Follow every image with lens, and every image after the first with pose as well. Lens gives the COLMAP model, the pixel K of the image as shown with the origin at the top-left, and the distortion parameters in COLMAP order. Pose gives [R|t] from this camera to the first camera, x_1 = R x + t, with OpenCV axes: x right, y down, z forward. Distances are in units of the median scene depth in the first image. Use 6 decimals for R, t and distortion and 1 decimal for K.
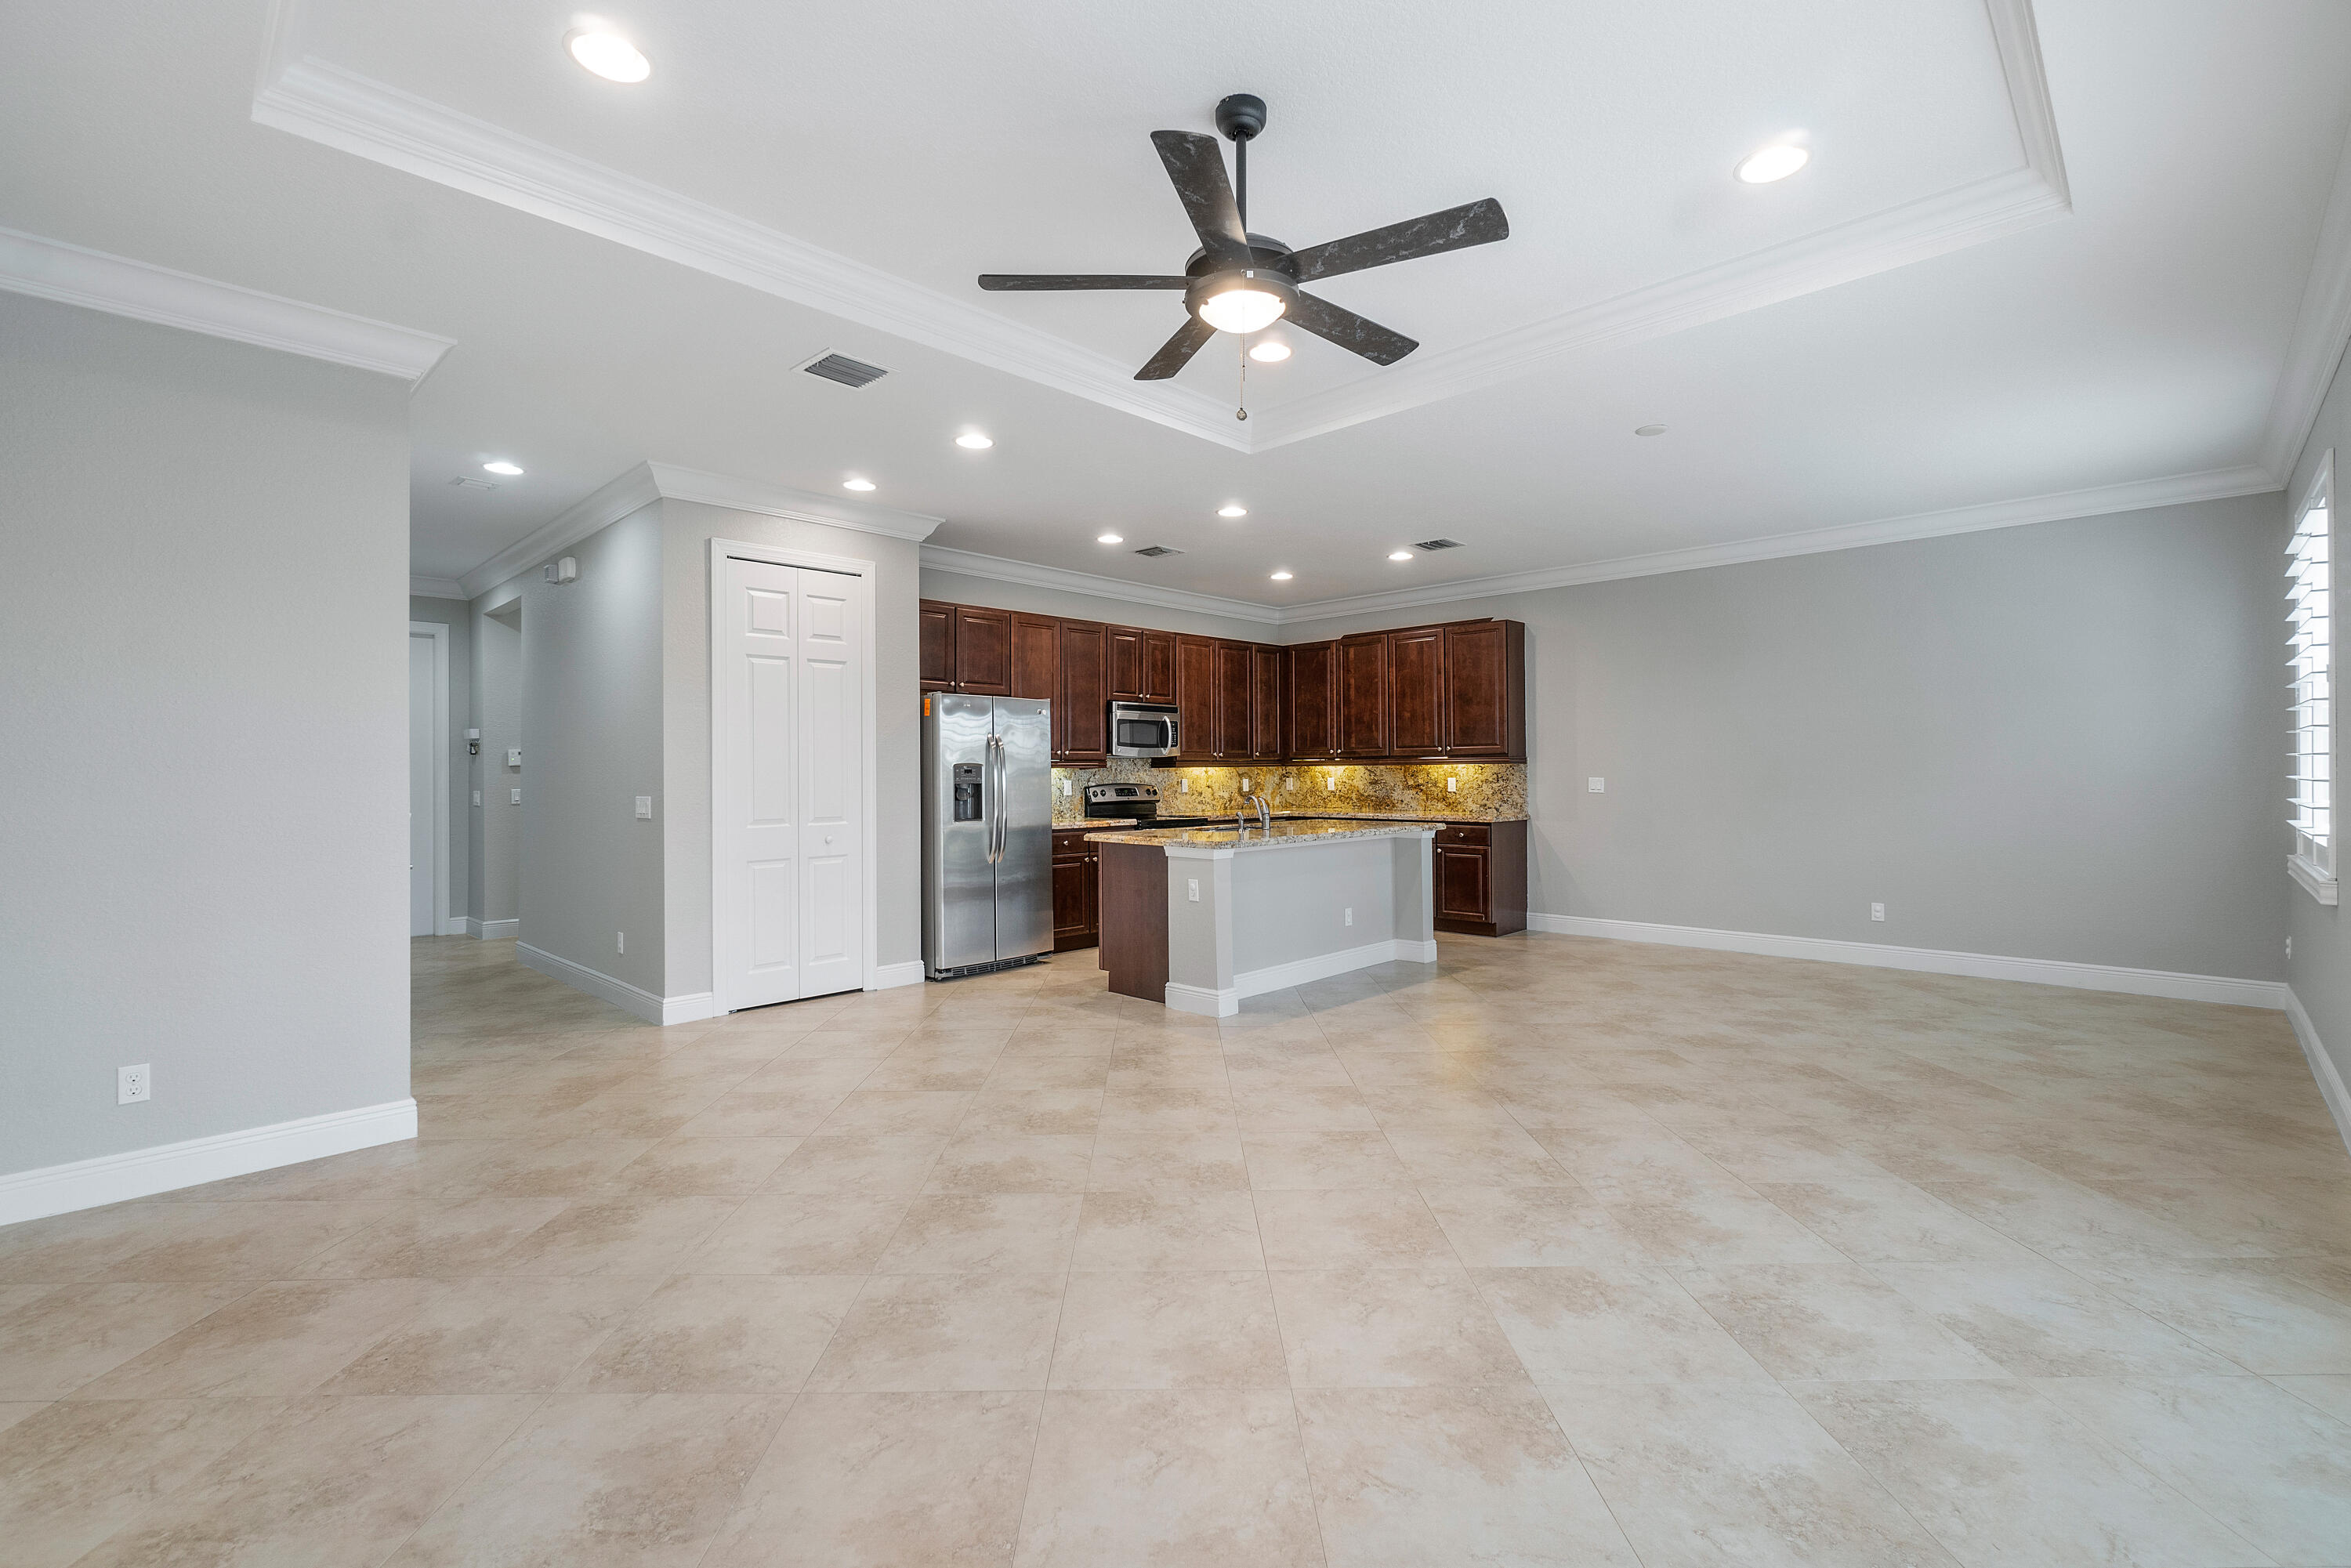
lens RADIAL K [[1025.4, 0, 1091.3], [0, 1025.4, 552.5], [0, 0, 1]] dist [-0.006959, 0.001527]
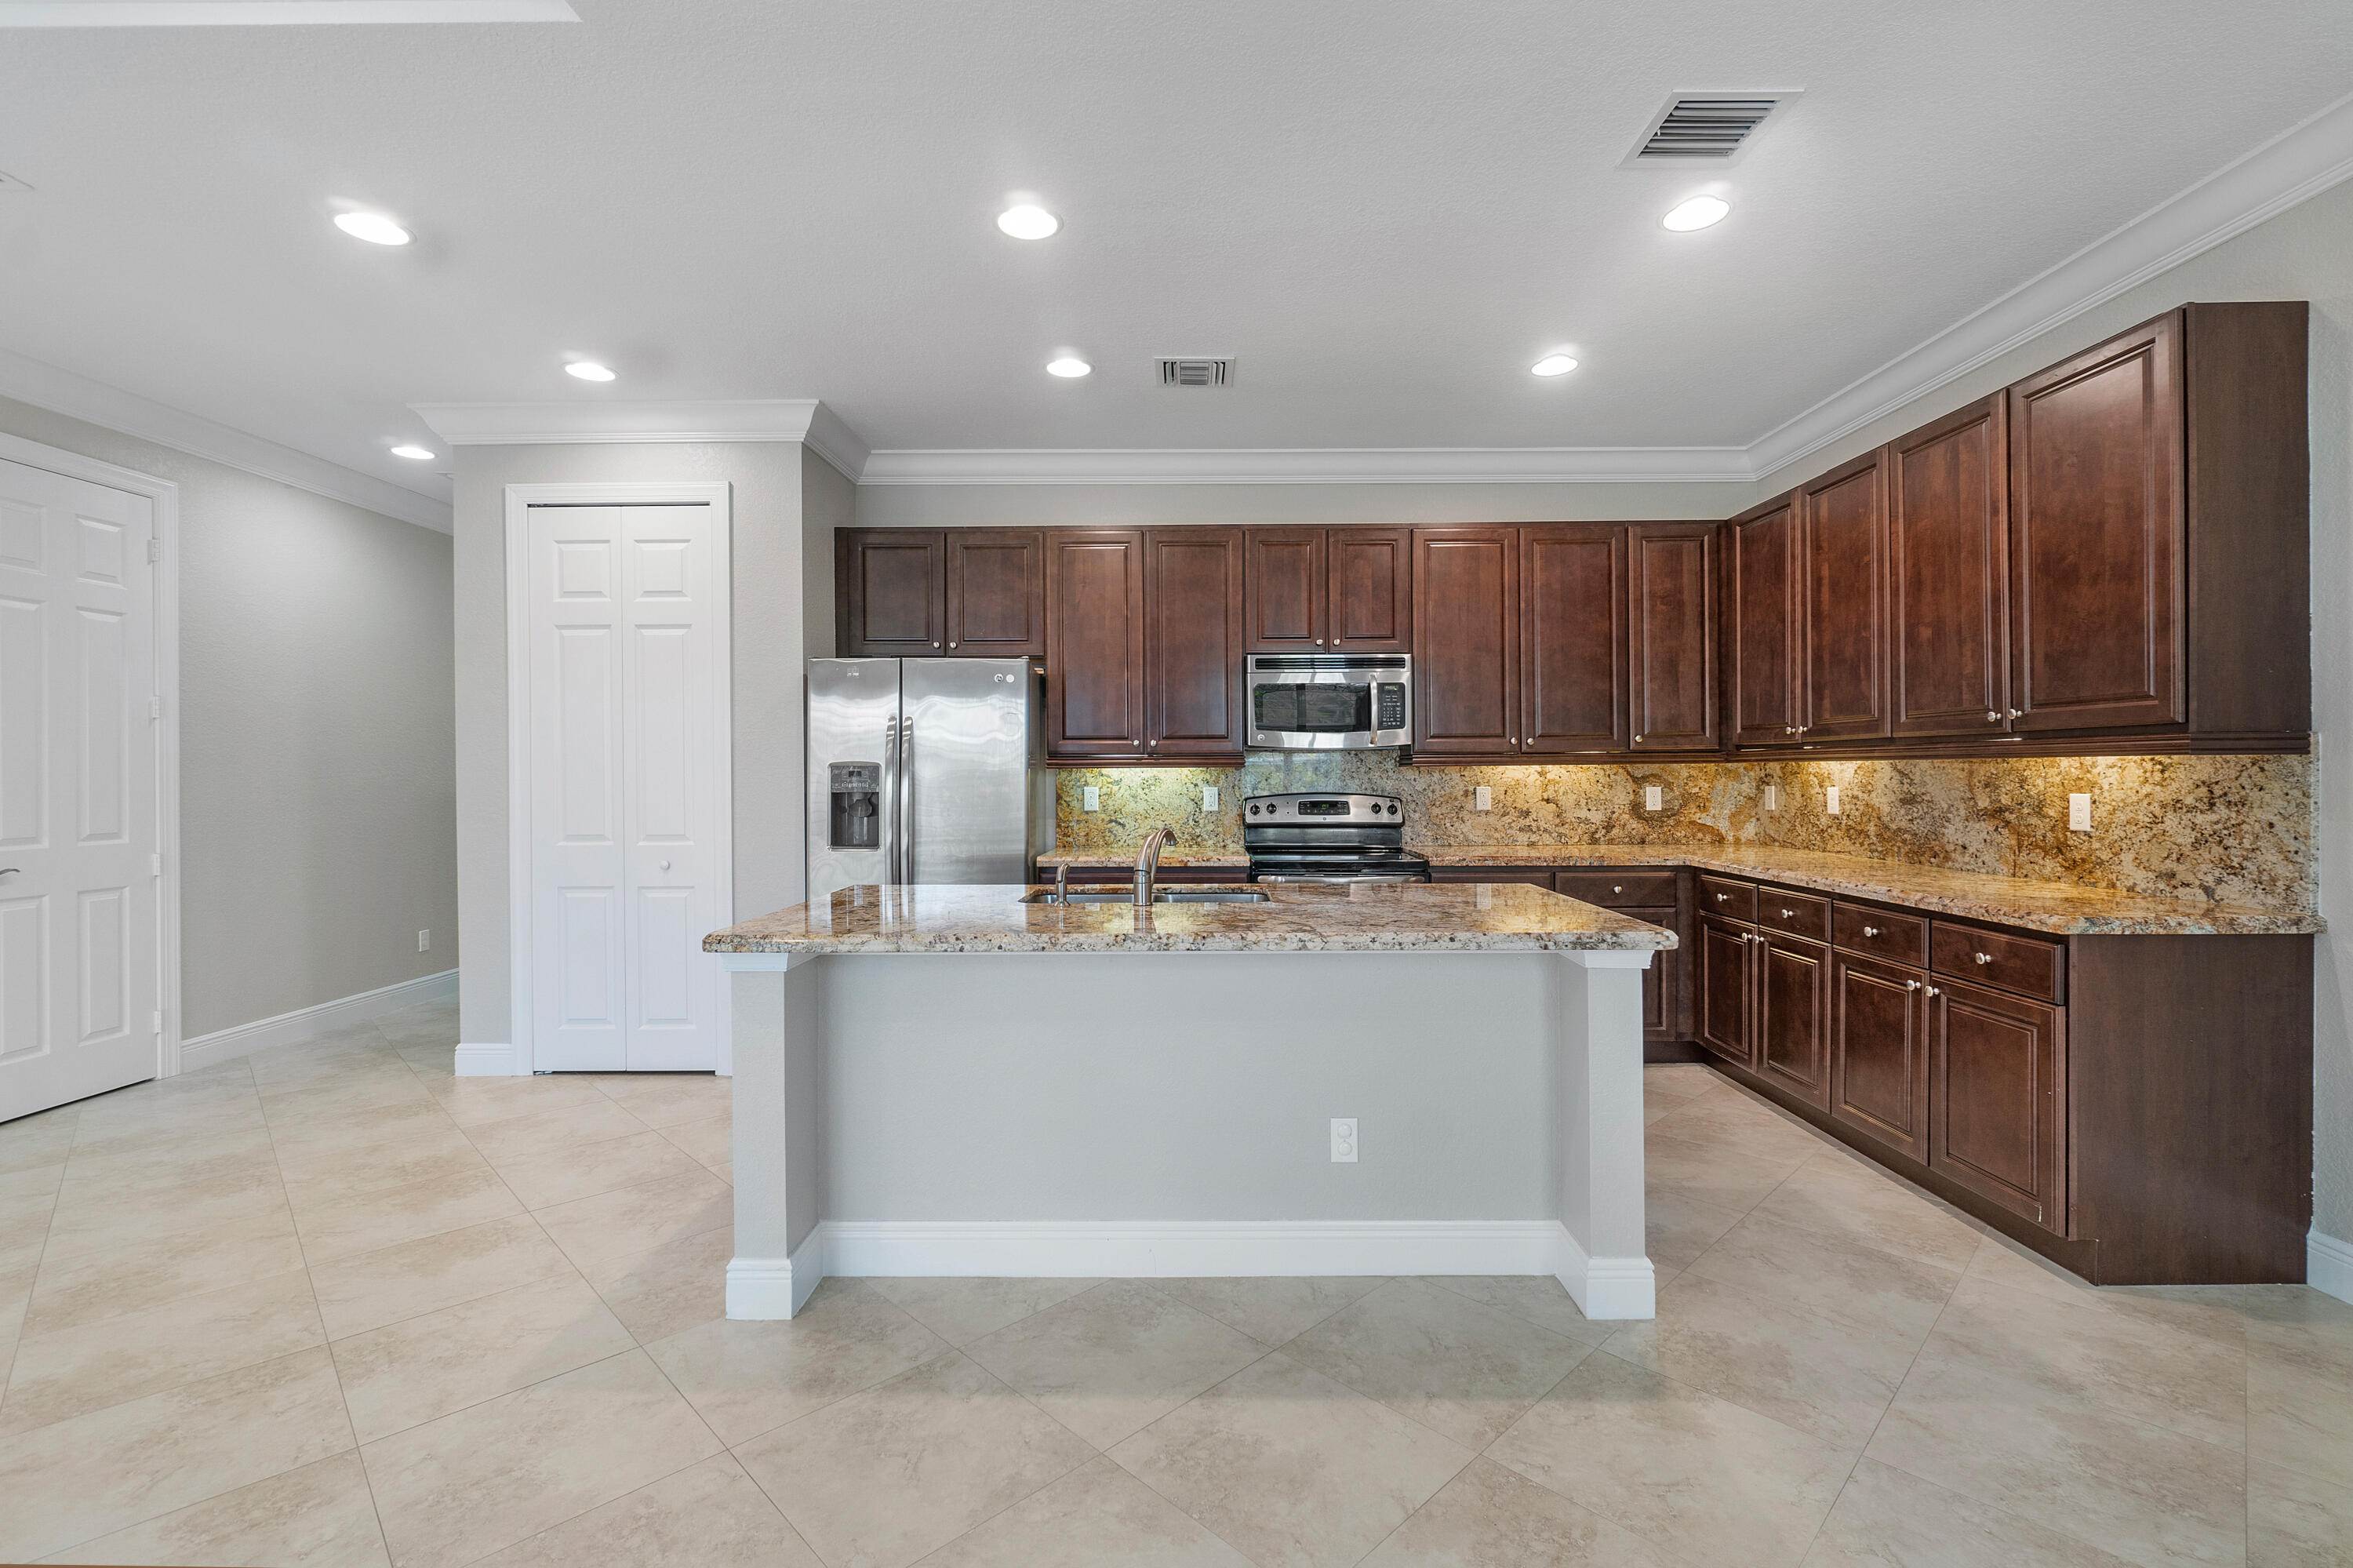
lens RADIAL K [[1026.3, 0, 1164.2], [0, 1026.3, 656.7], [0, 0, 1]] dist [-0.006959, 0.001527]
pose [[0.719470, -0.073925, -0.690578, 0.381912], [0.145997, 0.988200, 0.046321, 0.110976], [0.679005, -0.134149, 0.721773, 0.539543]]
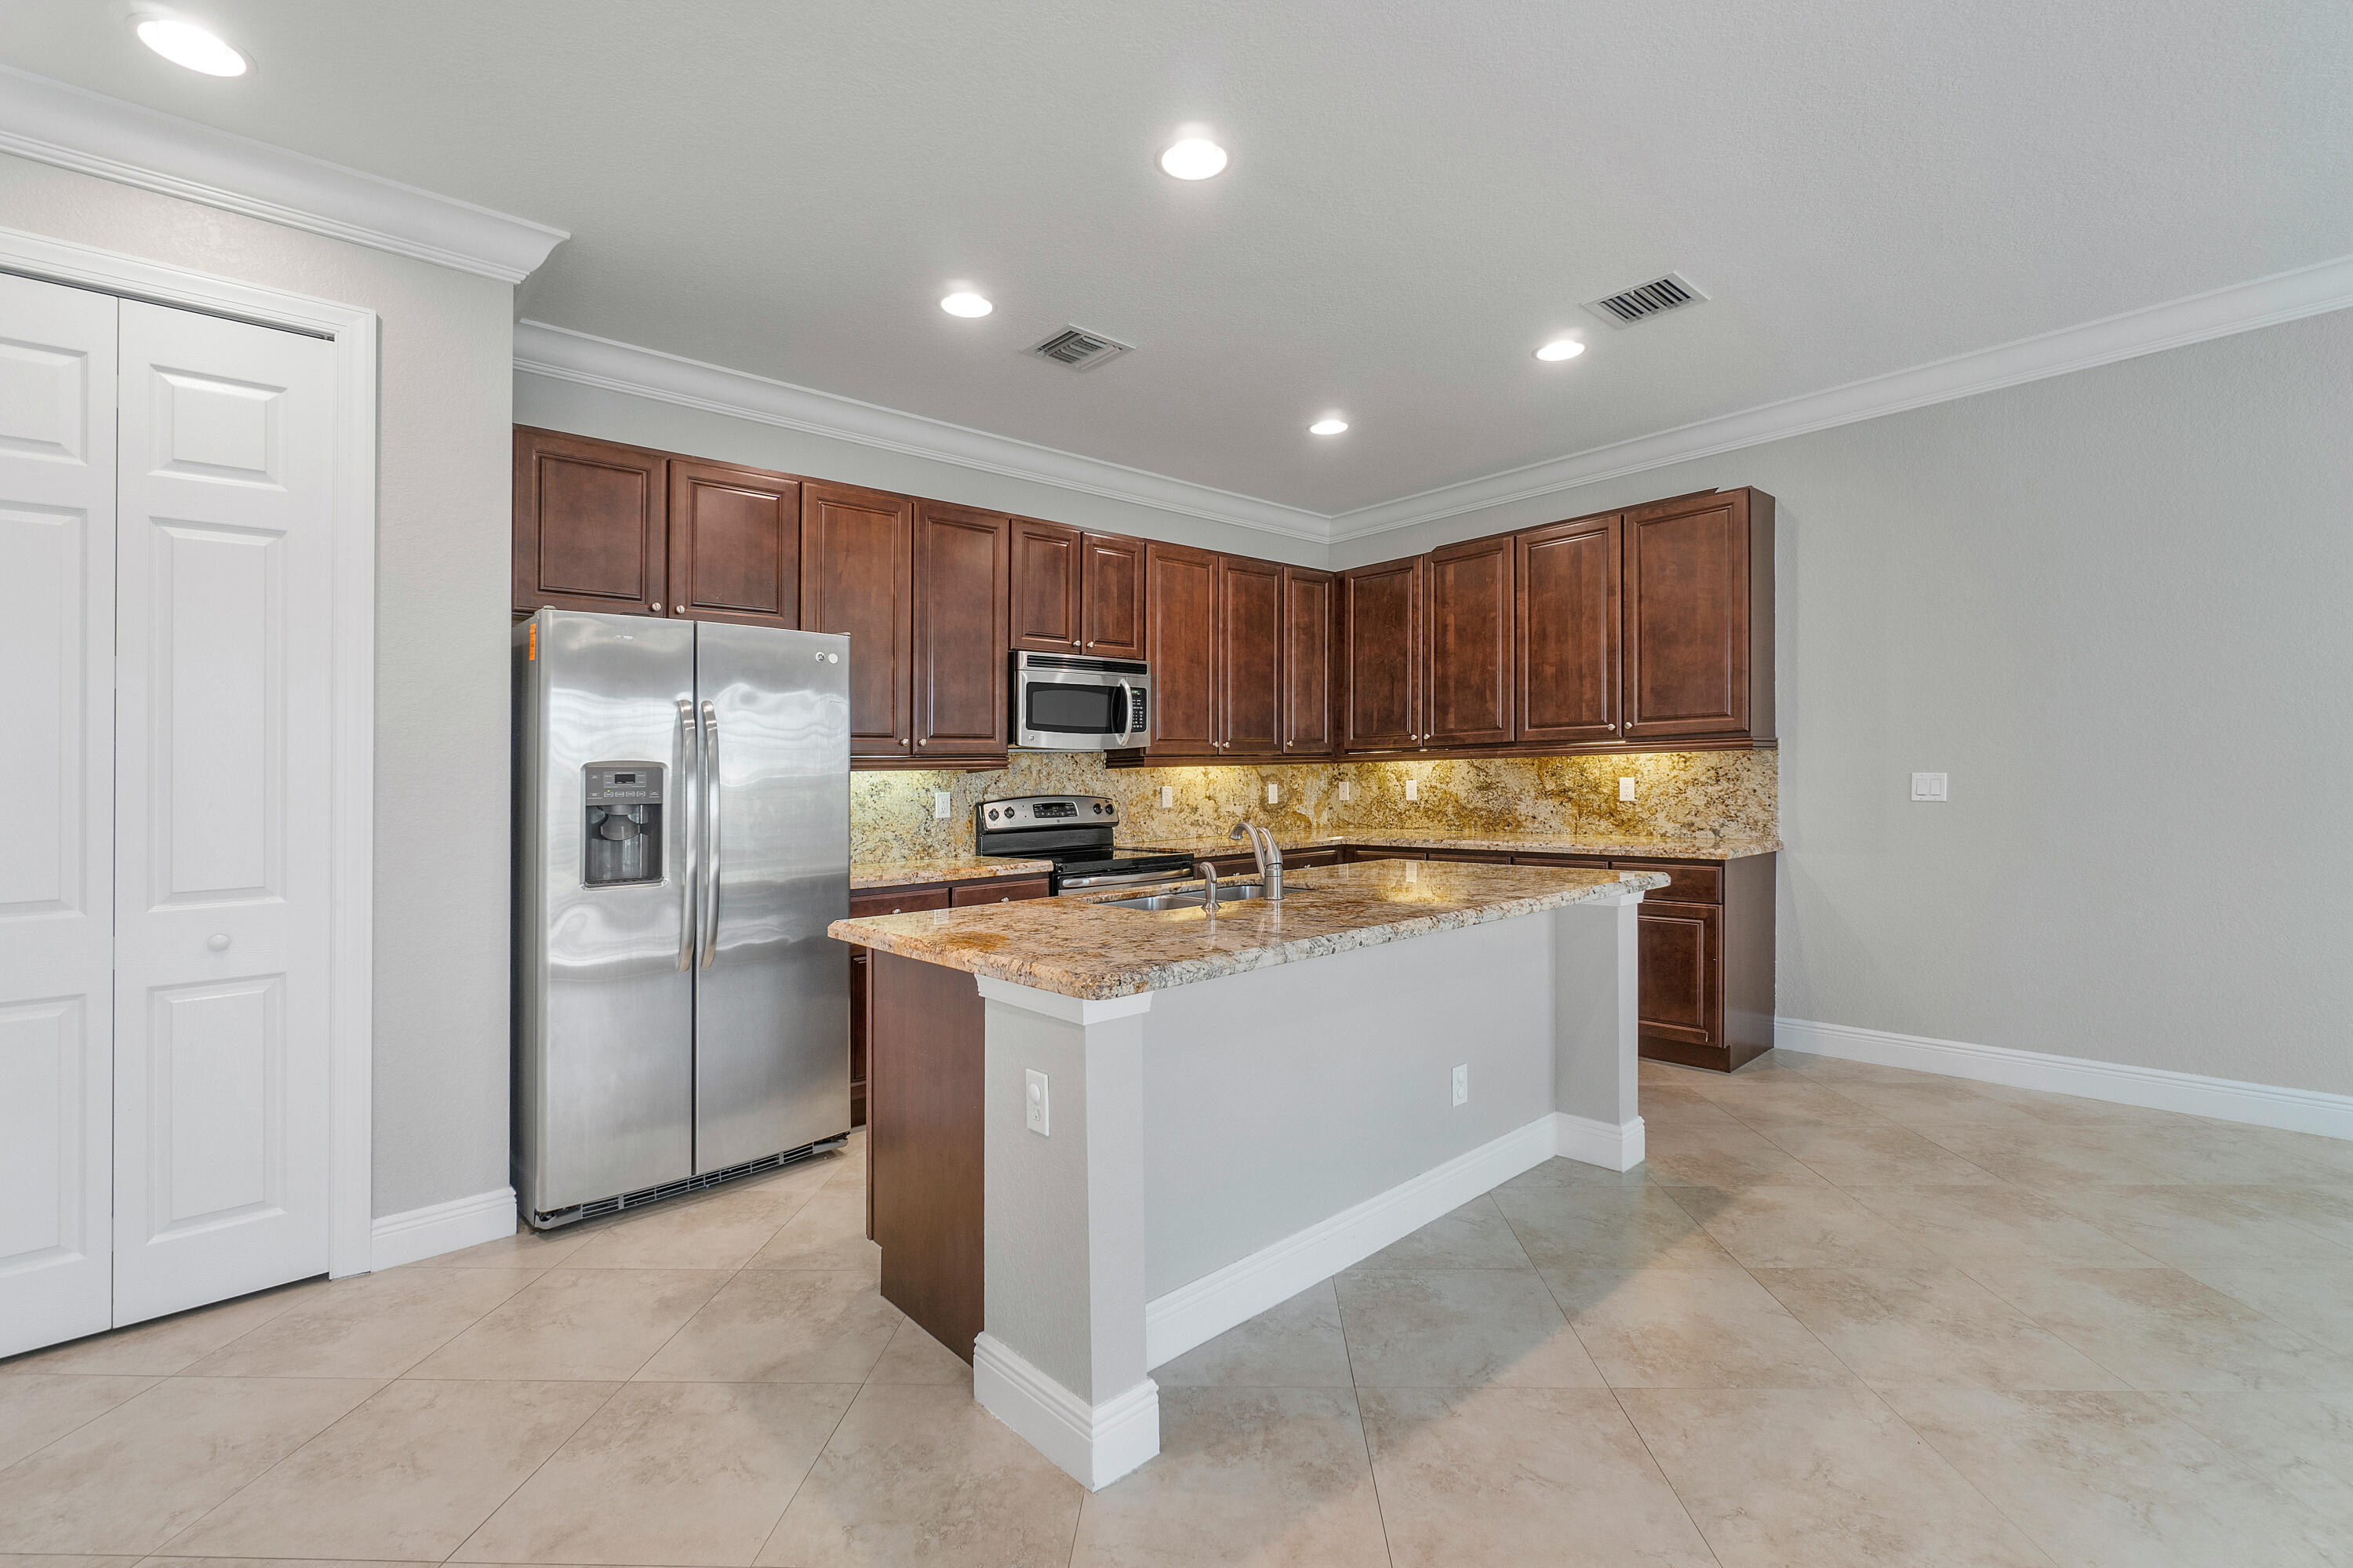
lens RADIAL K [[1026.3, 0, 1132.5], [0, 1026.3, 671.3], [0, 0, 1]] dist [-0.006959, 0.001527]
pose [[0.999481, -0.017681, -0.026939, 0.095855], [0.020477, 0.994012, 0.107338, 0.096999], [0.024880, -0.107834, 0.993858, 0.444260]]
